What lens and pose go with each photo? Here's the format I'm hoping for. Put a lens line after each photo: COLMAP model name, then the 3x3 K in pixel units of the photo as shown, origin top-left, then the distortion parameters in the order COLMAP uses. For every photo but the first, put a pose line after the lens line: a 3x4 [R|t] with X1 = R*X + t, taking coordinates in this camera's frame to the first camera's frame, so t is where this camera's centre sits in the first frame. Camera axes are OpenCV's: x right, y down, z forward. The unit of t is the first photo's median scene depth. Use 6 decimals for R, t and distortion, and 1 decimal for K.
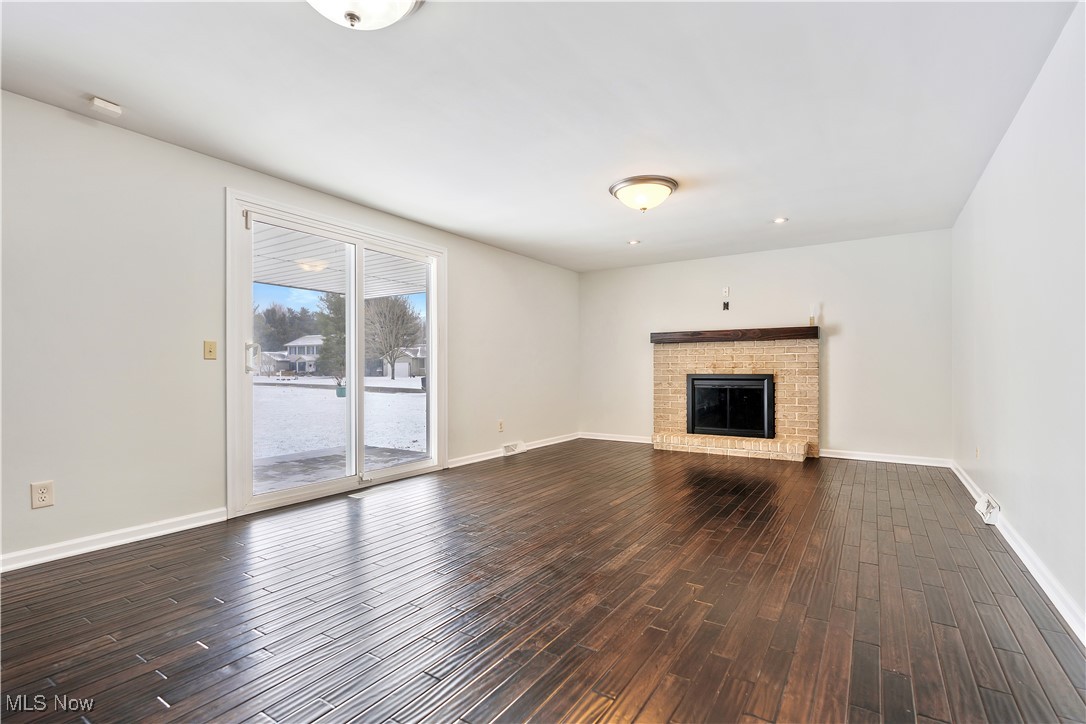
lens RADIAL K [[512.7, 0, 545.3], [0, 512.7, 369.5], [0, 0, 1]] dist [0.001983, 0.000082]
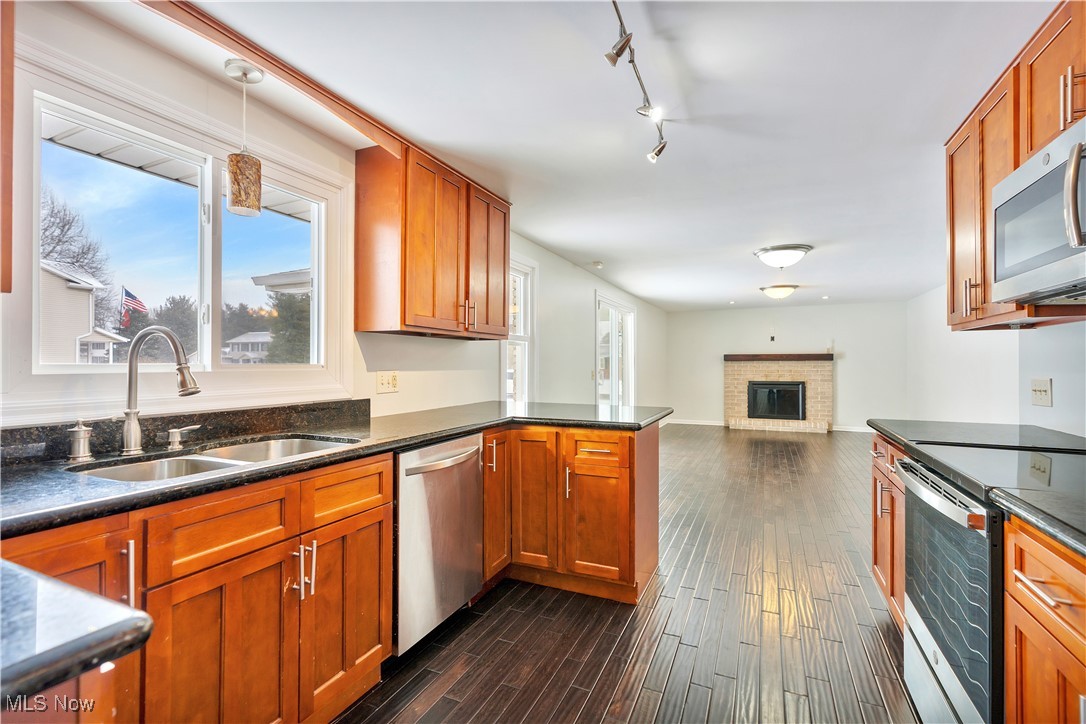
lens RADIAL K [[491.4, 0, 542.8], [0, 491.4, 361.8], [0, 0, 1]] dist [-0.009038, 0.001691]
pose [[0.991192, 0.003856, 0.132377, -0.578806], [-0.002687, 0.999956, -0.009013, -0.036264], [-0.132406, 0.008578, 0.991158, -0.439746]]
